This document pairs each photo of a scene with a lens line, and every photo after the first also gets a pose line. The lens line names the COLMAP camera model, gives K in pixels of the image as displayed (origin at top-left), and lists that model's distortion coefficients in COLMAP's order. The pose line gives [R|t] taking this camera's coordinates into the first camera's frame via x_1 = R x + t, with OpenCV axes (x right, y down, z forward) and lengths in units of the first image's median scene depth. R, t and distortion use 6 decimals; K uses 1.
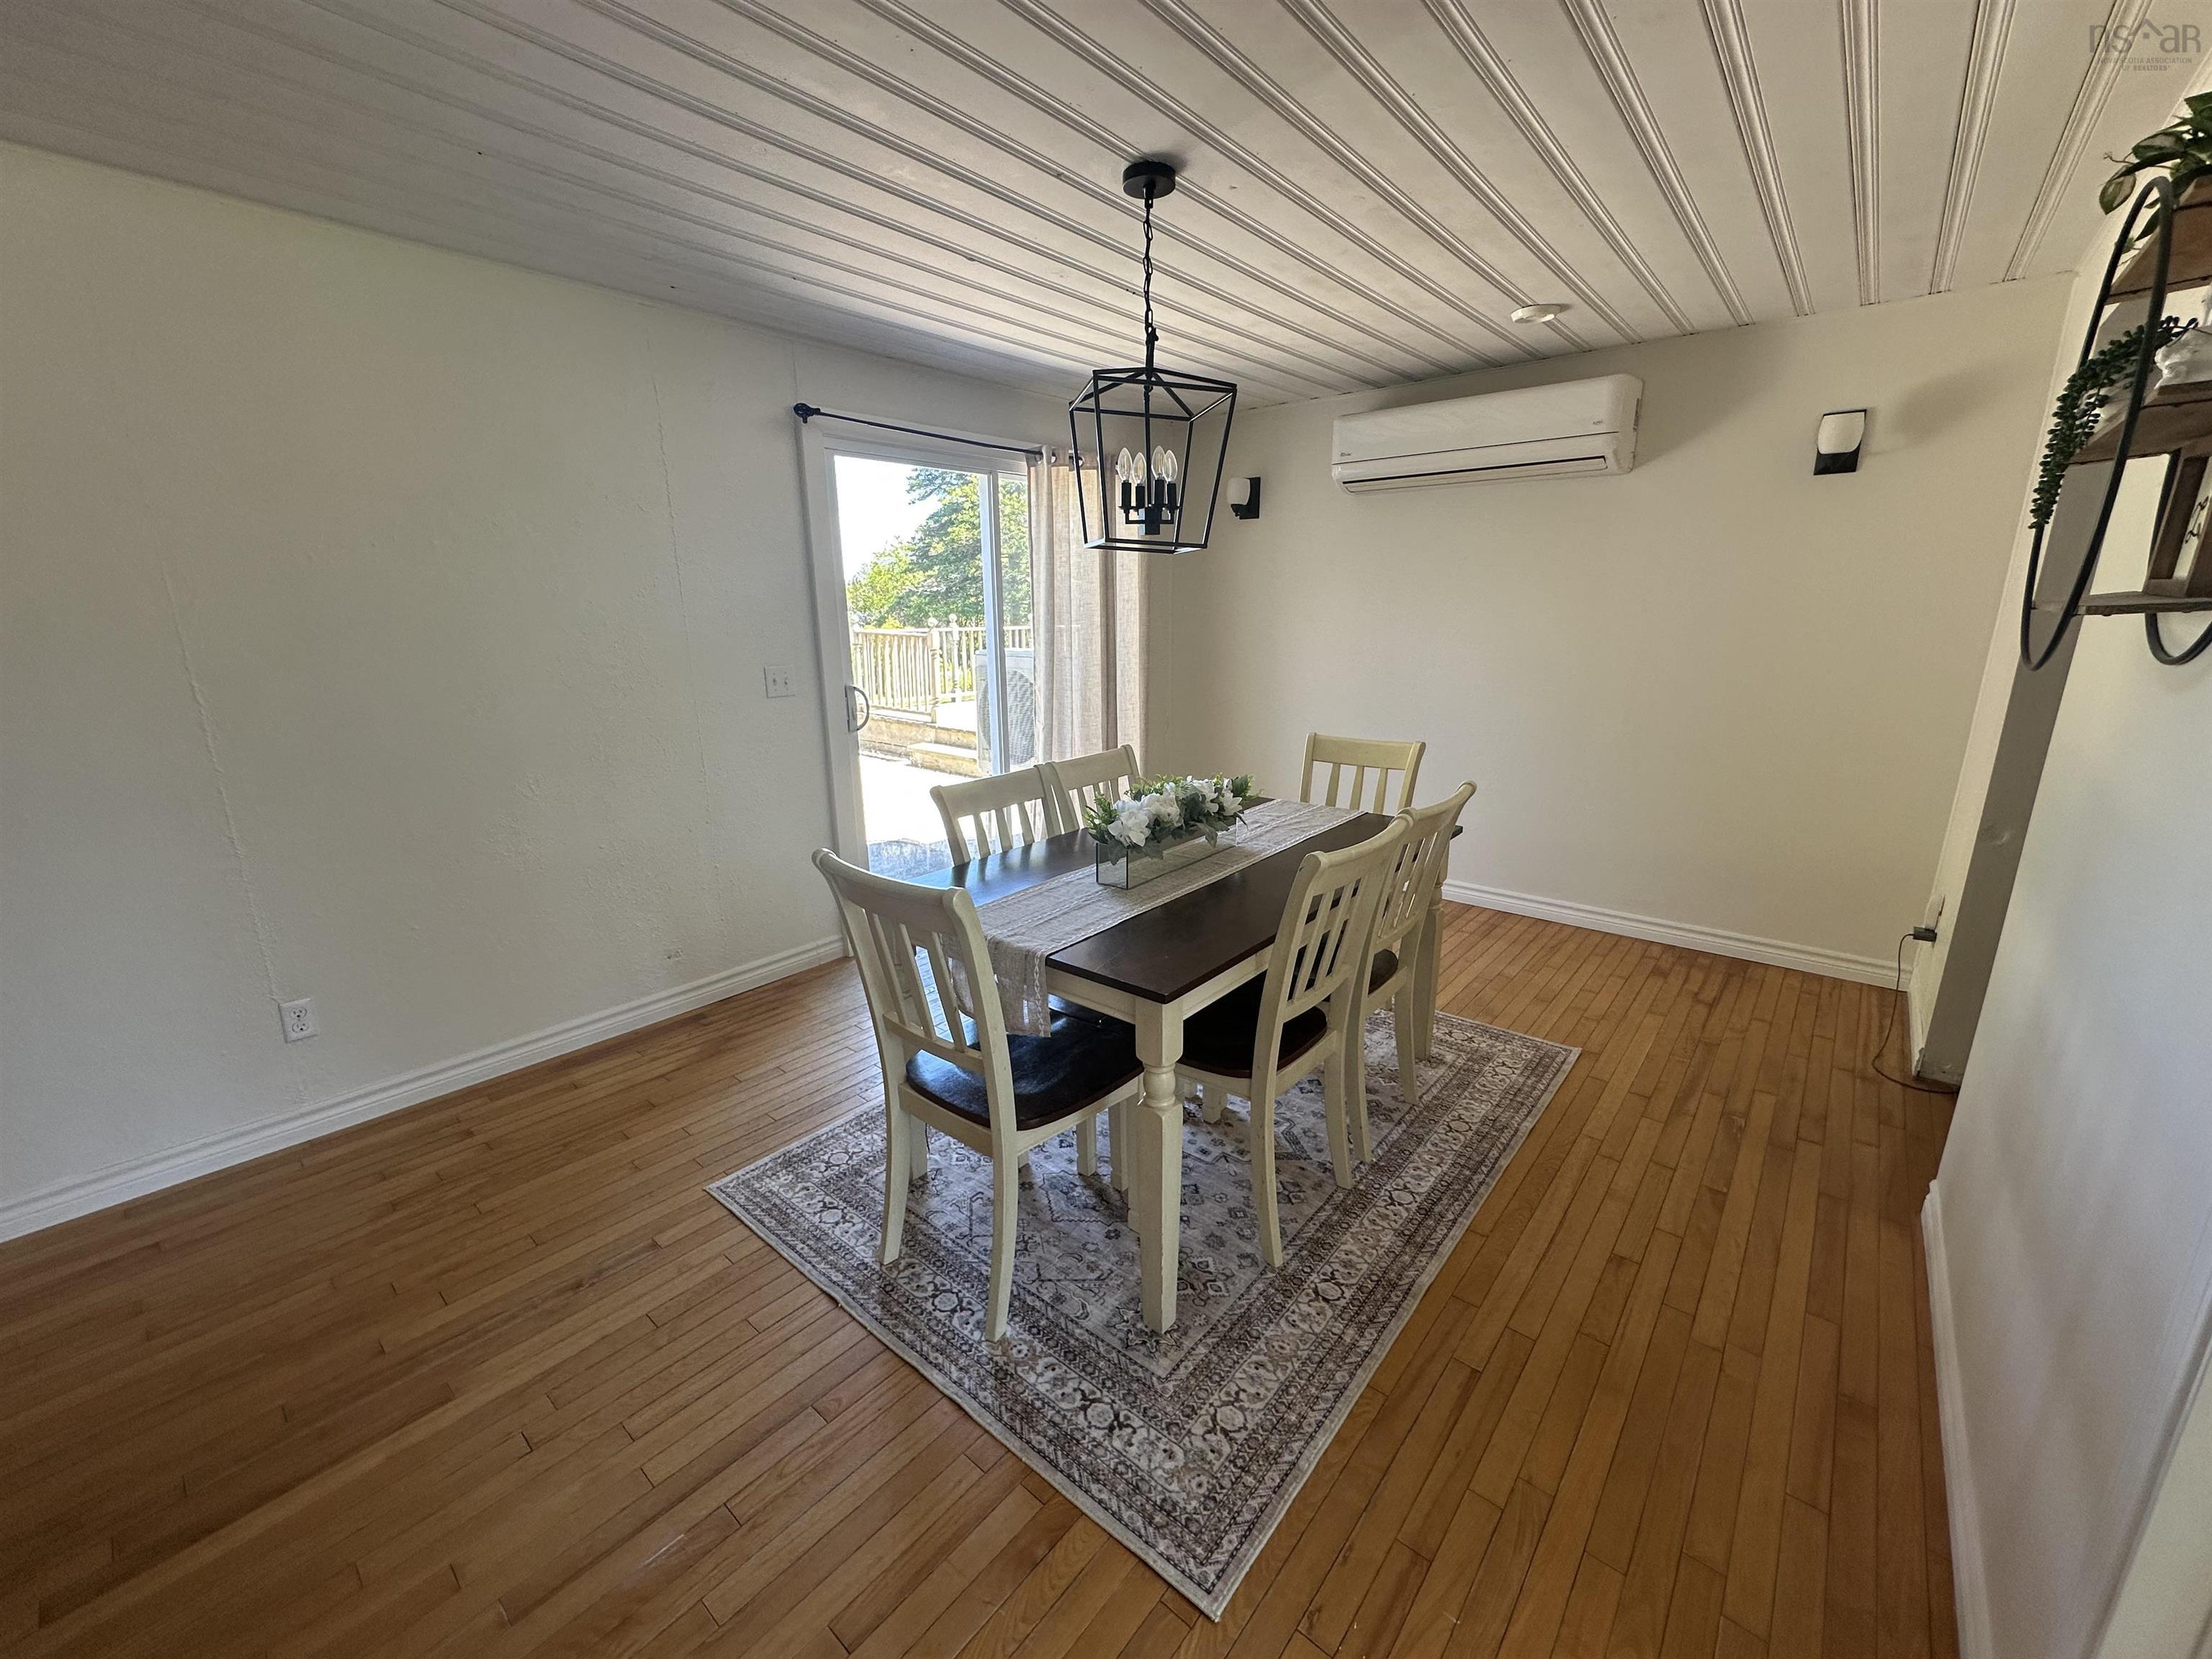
lens RADIAL K [[879.2, 0, 1108.1], [0, 879.2, 828.2], [0, 0, 1]] dist [-0.006533, 0.000500]
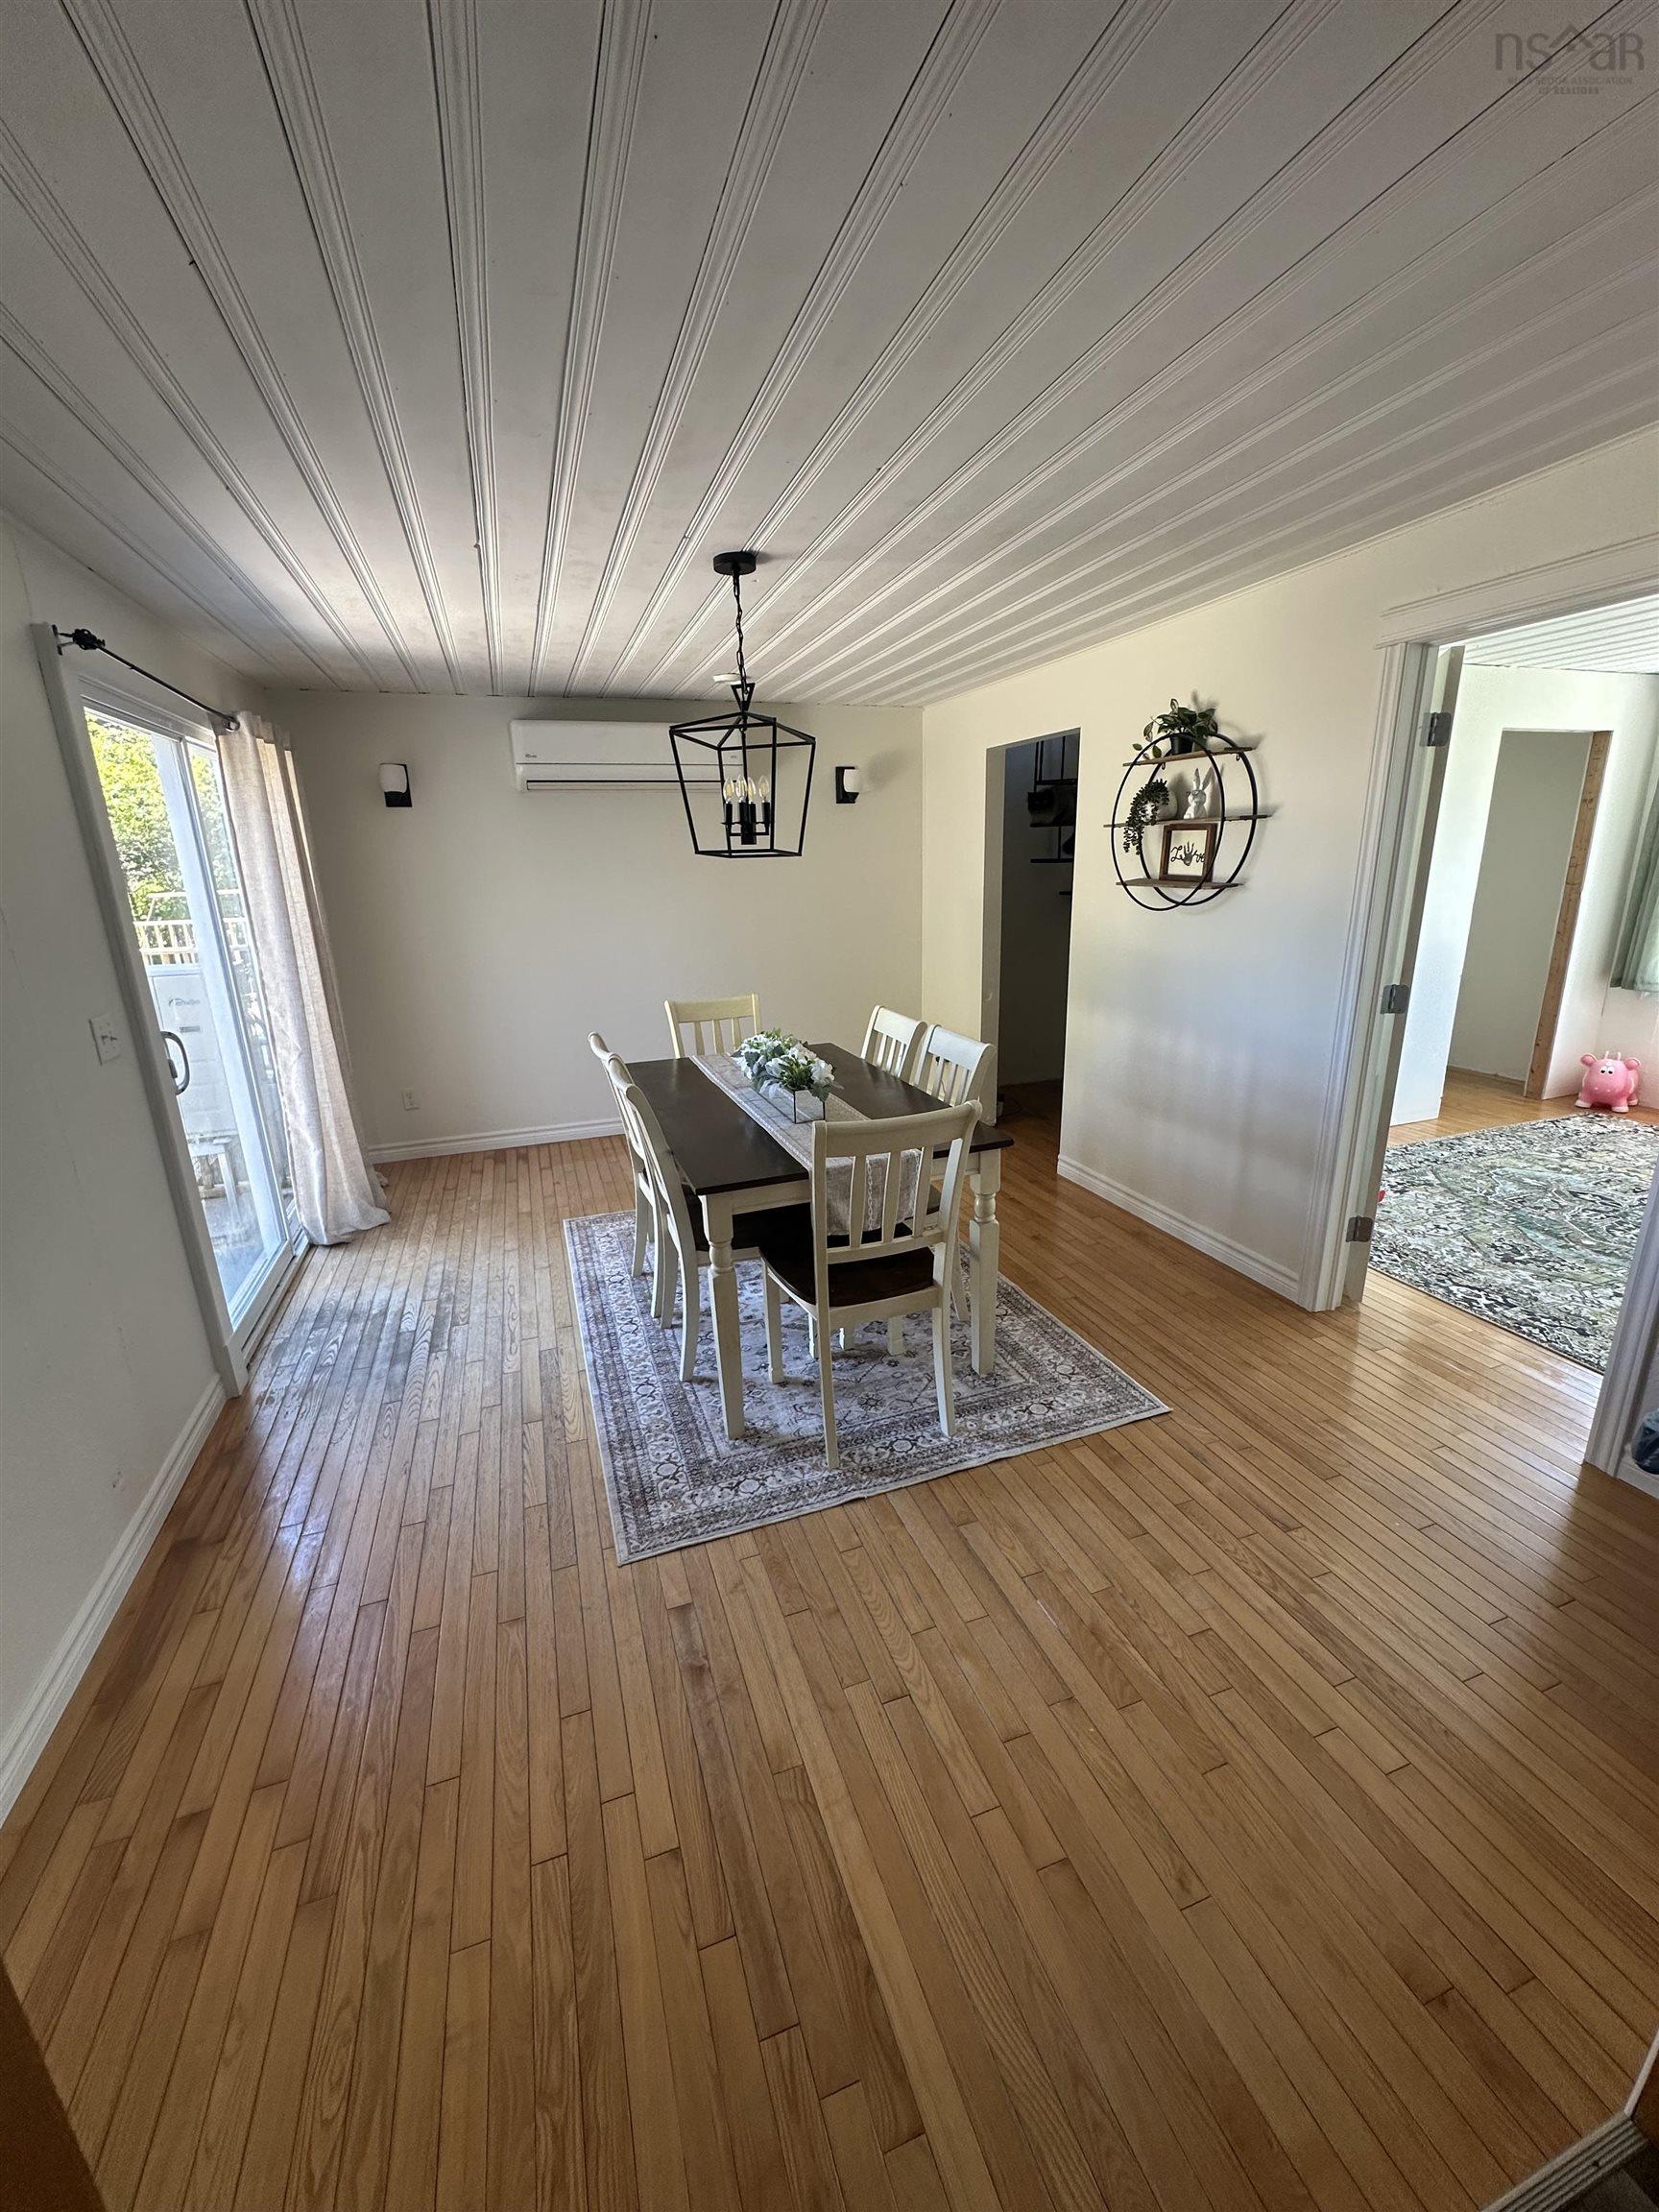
lens RADIAL K [[879.2, 0, 830.3], [0, 879.2, 1109.3], [0, 0, 1]] dist [-0.006533, 0.000500]
pose [[0.504939, -0.240213, 0.829057, -1.081856], [0.235353, 0.962417, 0.135511, -0.122495], [-0.830449, 0.126696, 0.542496, 0.297434]]
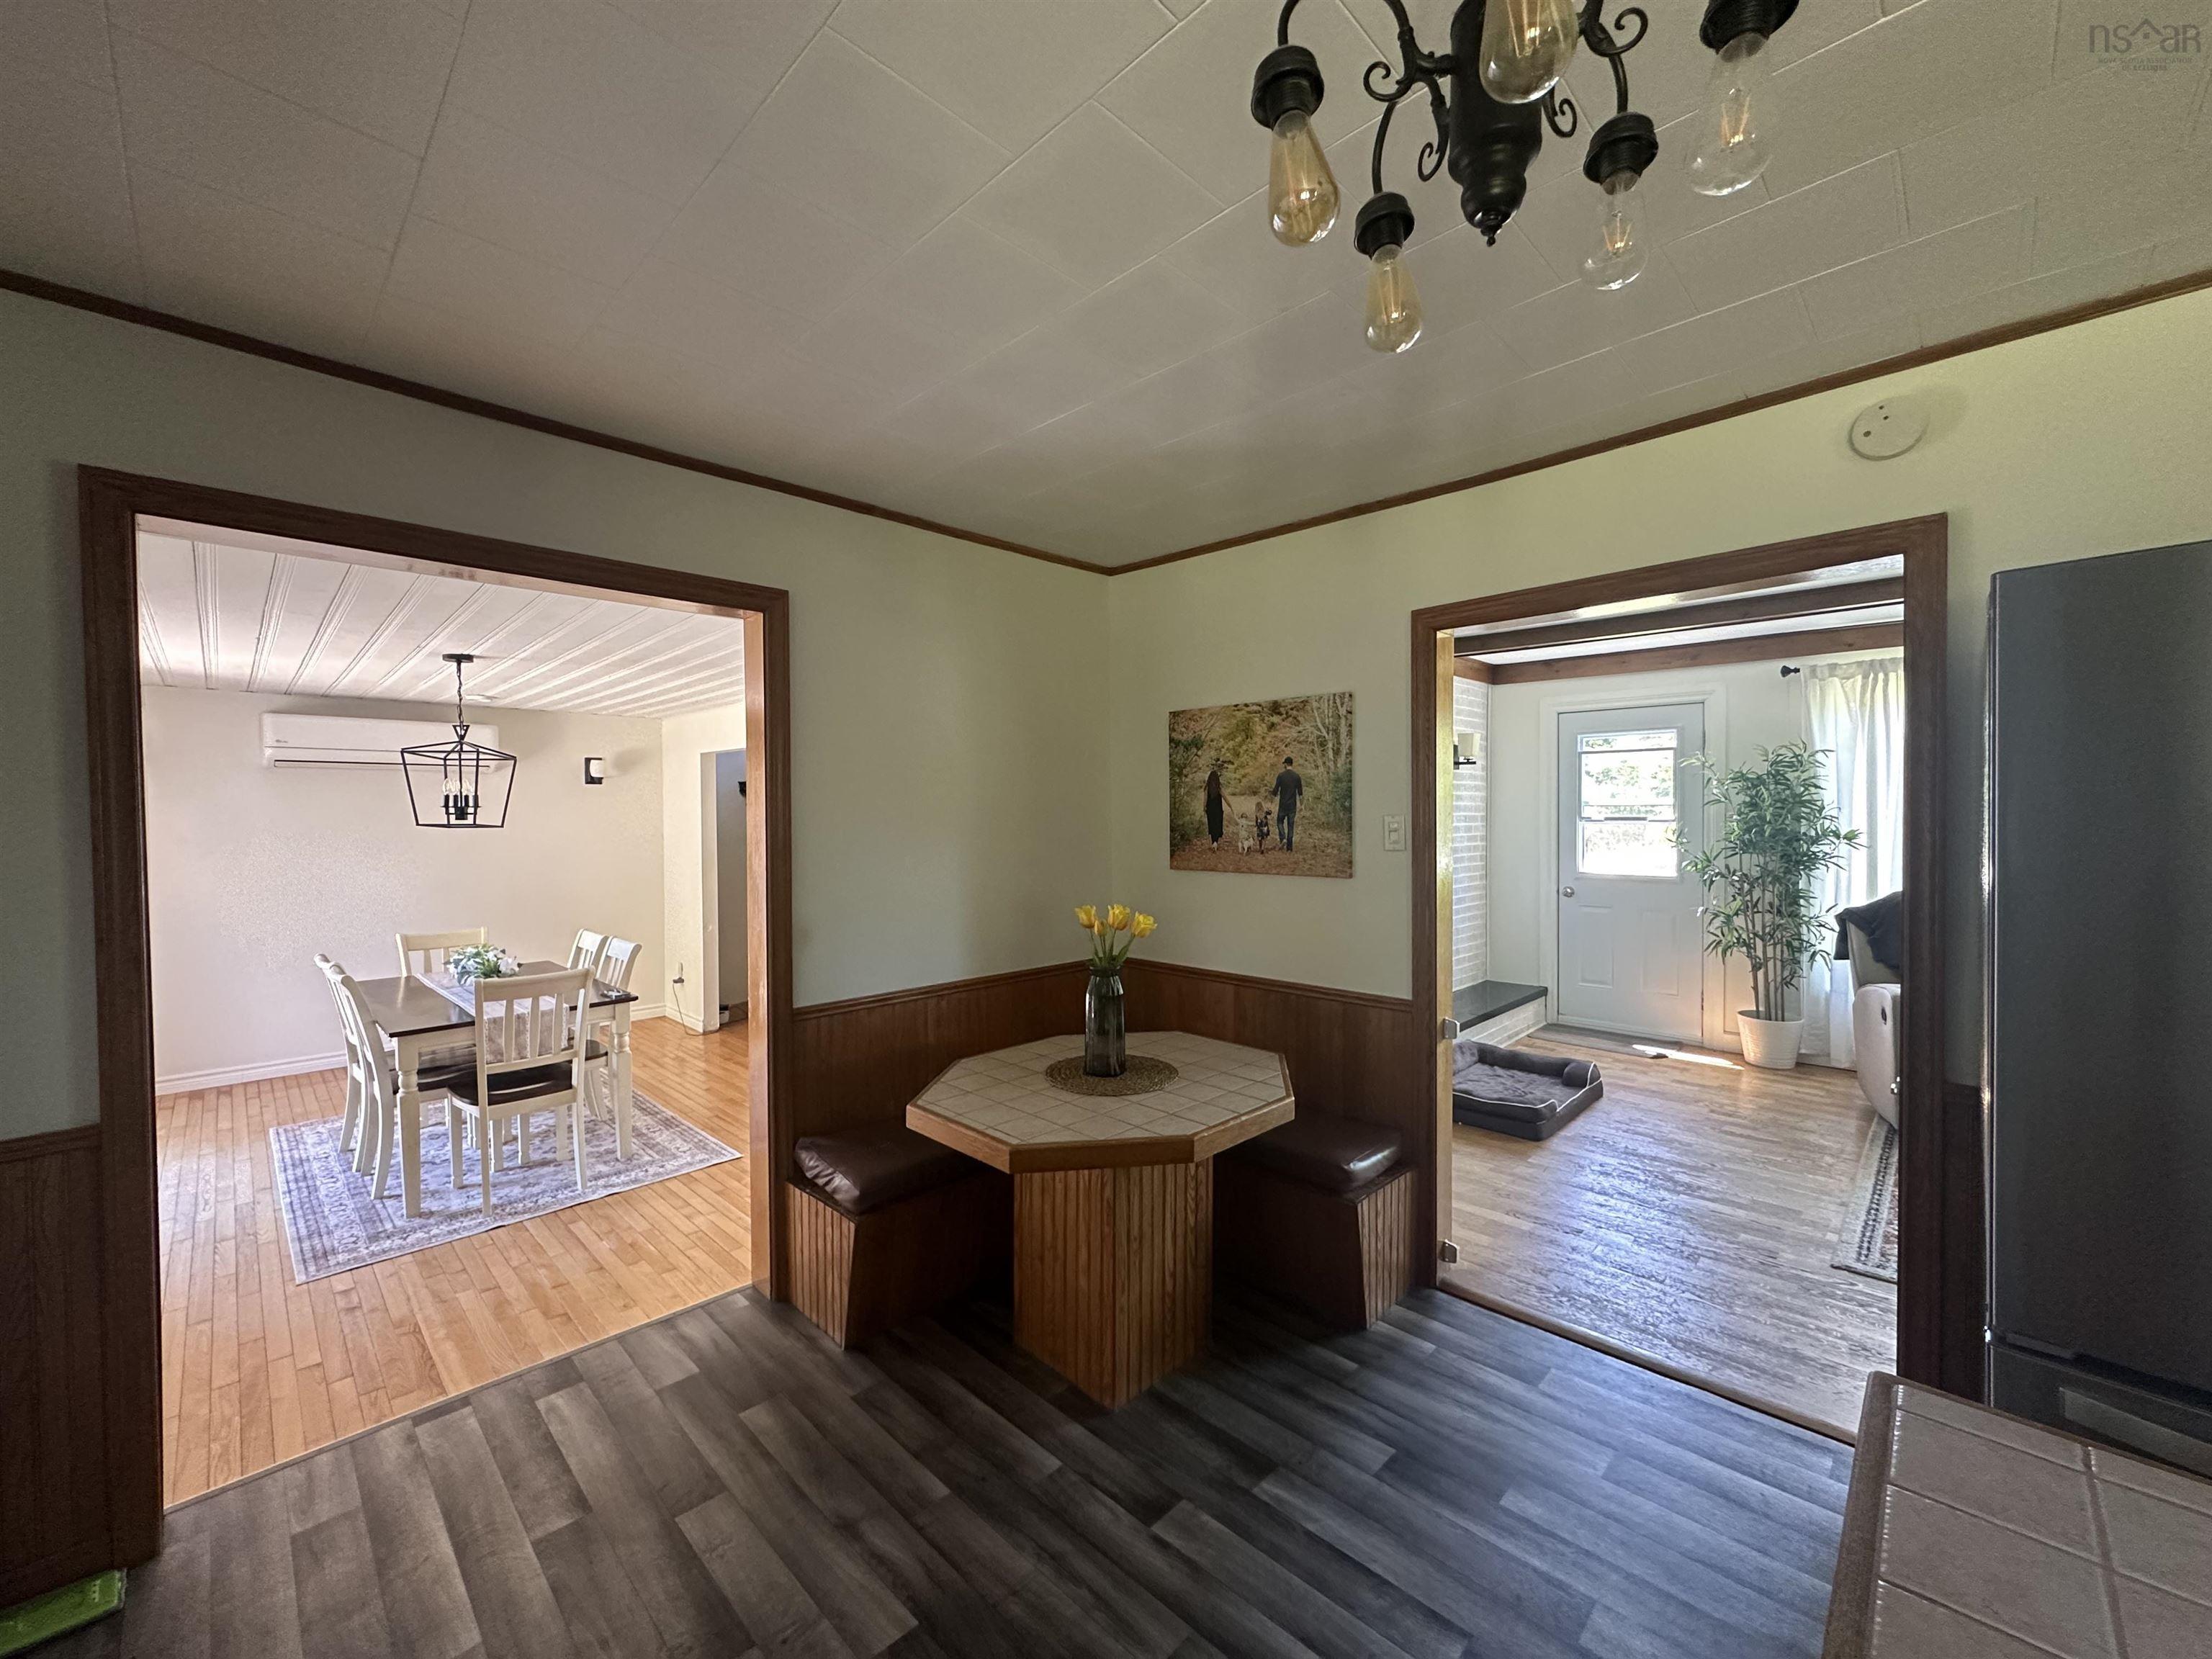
lens RADIAL K [[879.2, 0, 1108.1], [0, 879.2, 828.1], [0, 0, 1]] dist [-0.006533, 0.000500]
pose [[0.074809, -0.006470, 0.997177, -1.872600], [0.254999, 0.966856, -0.012857, 0.072131], [-0.964043, 0.255241, 0.073980, -0.533775]]
